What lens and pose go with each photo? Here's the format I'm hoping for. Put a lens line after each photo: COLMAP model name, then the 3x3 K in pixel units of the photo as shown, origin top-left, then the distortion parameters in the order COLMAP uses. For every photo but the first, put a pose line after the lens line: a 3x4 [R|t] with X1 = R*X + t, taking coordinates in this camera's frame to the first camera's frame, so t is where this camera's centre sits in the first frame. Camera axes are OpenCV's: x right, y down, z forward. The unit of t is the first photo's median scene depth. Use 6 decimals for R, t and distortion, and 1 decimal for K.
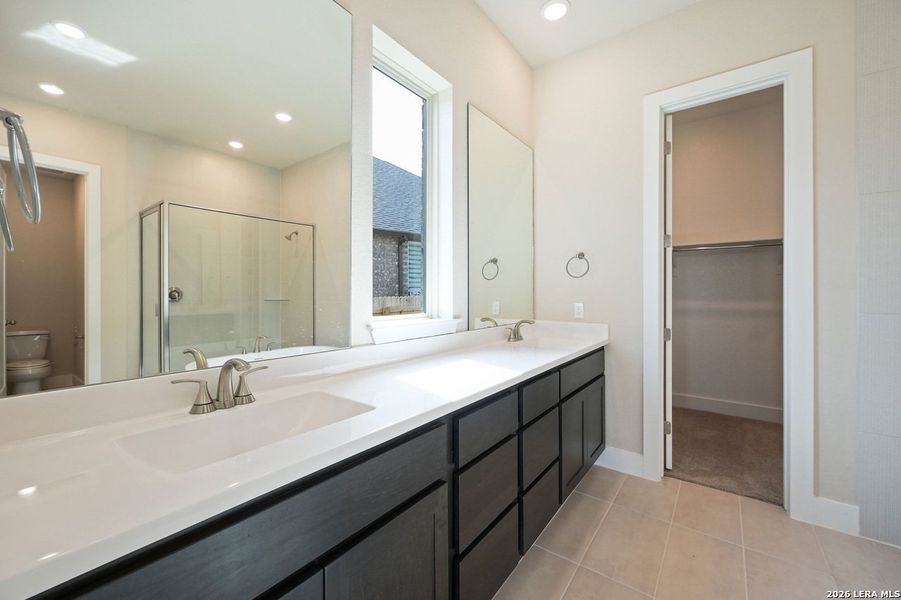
lens RADIAL K [[358.9, 0, 446.3], [0, 358.9, 297.2], [0, 0, 1]] dist [0.001997, 0.000178]
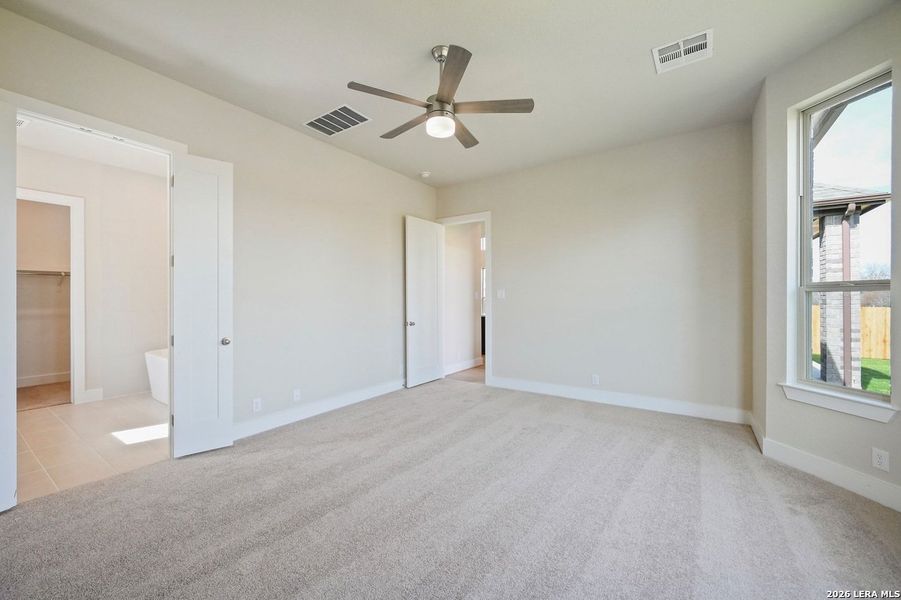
lens RADIAL K [[358.9, 0, 443.4], [0, 358.9, 302.3], [0, 0, 1]] dist [0.001997, 0.000178]
pose [[0.010147, 0.000505, 0.999948, -0.772445], [0.005300, 0.999986, -0.000559, -0.010206], [-0.999934, 0.005305, 0.010144, -0.808384]]
